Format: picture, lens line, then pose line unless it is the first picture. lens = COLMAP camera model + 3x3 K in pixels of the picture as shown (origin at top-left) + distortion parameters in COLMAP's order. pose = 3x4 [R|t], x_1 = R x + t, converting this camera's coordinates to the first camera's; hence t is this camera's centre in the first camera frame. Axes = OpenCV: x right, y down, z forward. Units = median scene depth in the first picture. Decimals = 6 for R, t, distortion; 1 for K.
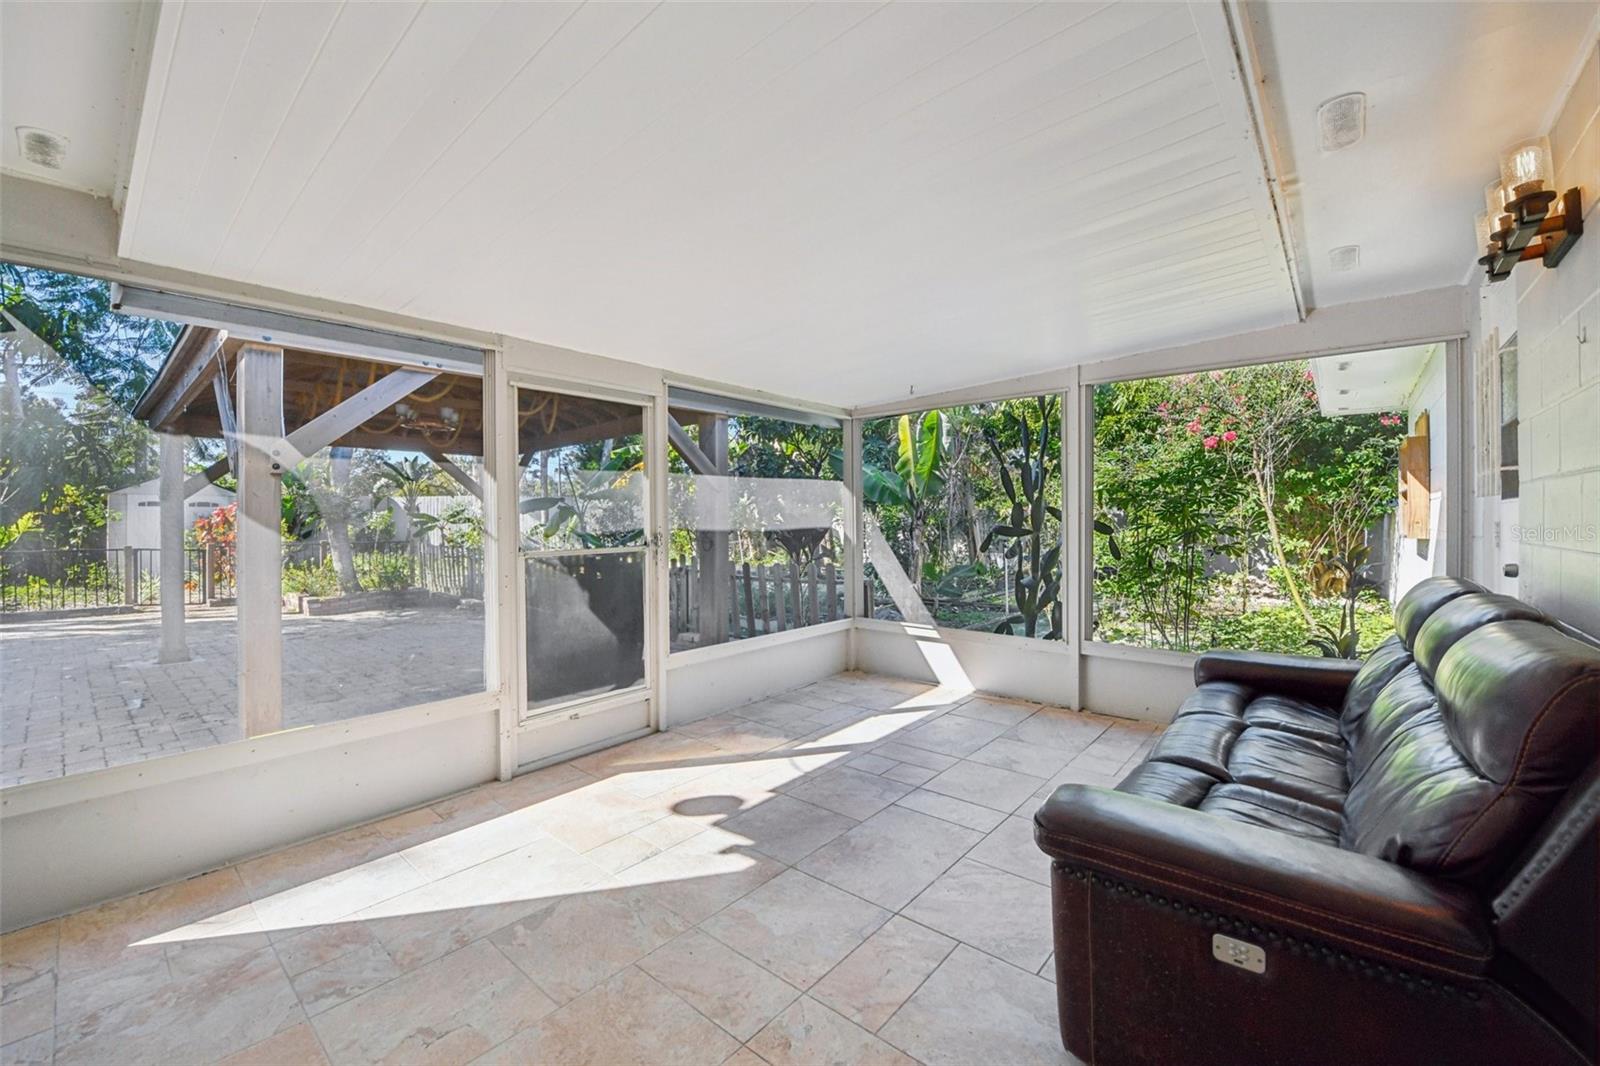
lens RADIAL K [[644.2, 0, 785.6], [0, 644.2, 518.9], [0, 0, 1]] dist [0.000571, -0.009401]
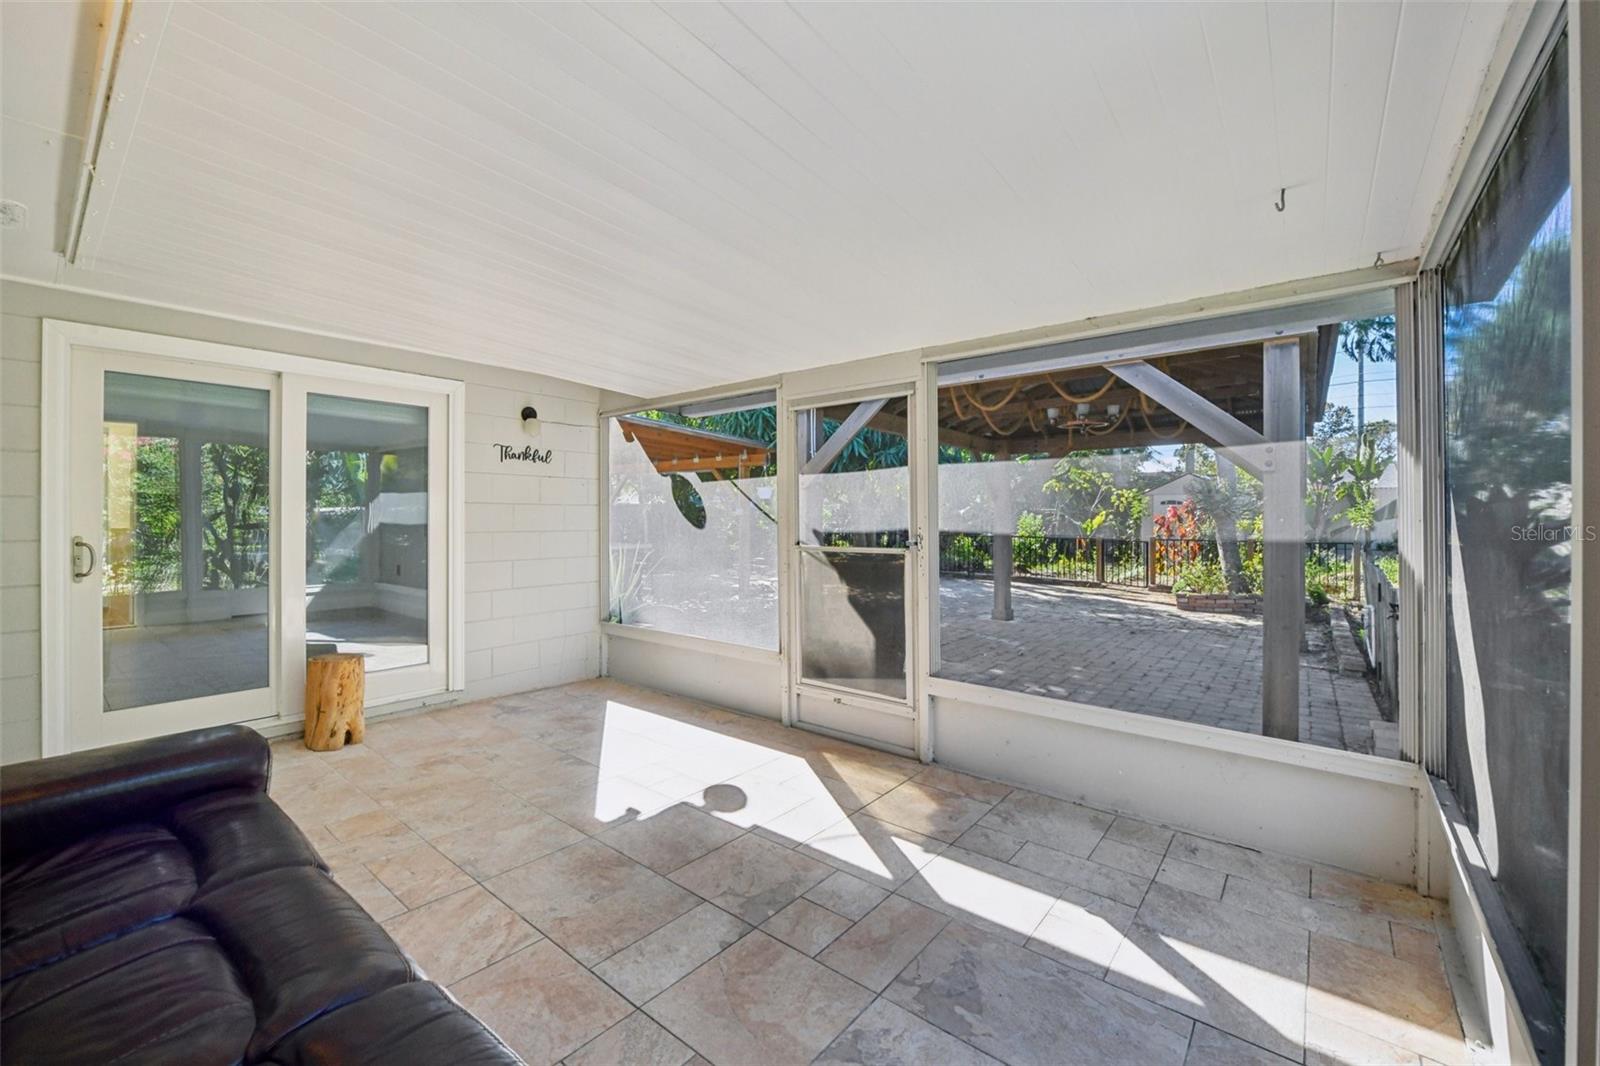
lens RADIAL K [[644.2, 0, 785.6], [0, 644.2, 518.9], [0, 0, 1]] dist [0.000571, -0.009401]
pose [[0.030220, 0.008013, -0.999511, 0.736499], [-0.000699, 0.999968, 0.007996, -0.008948], [0.999543, 0.000457, 0.030225, 0.858530]]
